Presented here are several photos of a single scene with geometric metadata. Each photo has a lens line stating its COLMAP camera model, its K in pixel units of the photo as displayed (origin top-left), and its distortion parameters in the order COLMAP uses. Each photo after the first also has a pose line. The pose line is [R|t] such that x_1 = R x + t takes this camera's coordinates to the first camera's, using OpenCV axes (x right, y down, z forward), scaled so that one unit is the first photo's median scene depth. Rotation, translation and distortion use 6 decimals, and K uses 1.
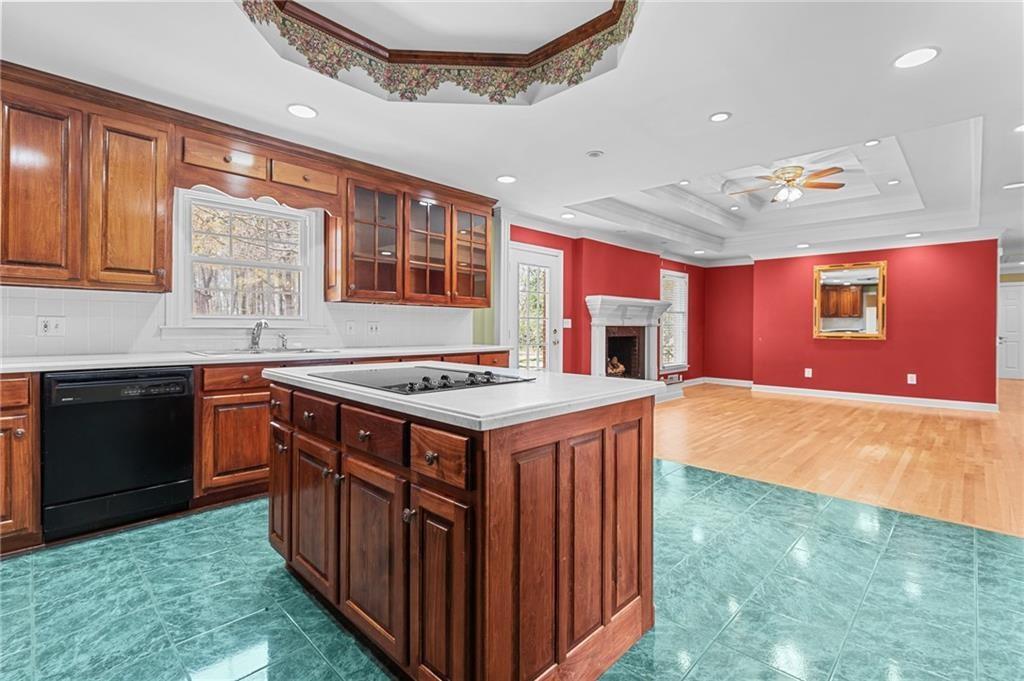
lens RADIAL K [[464.9, 0, 532.2], [0, 464.9, 323.7], [0, 0, 1]] dist [0.008346, -0.000613]
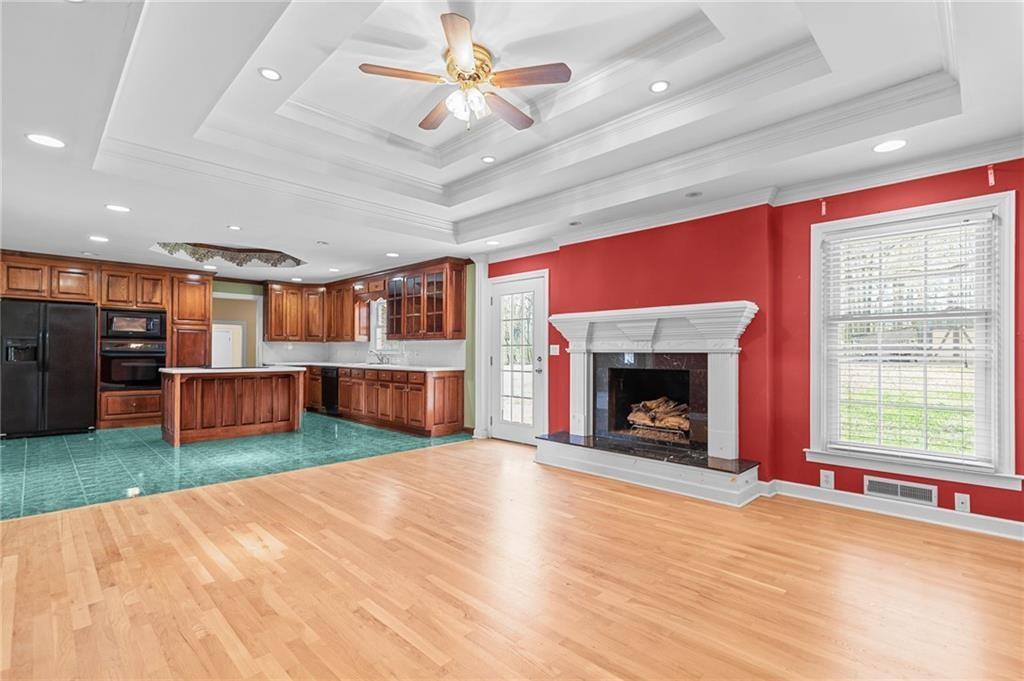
lens RADIAL K [[476.3, 0, 521.5], [0, 476.3, 343.5], [0, 0, 1]] dist [0.006939, -0.000234]
pose [[-0.024110, -0.024956, -0.999398, 1.109220], [0.002608, 0.999683, -0.025026, 0.010859], [0.999706, -0.003210, -0.024037, 1.099346]]
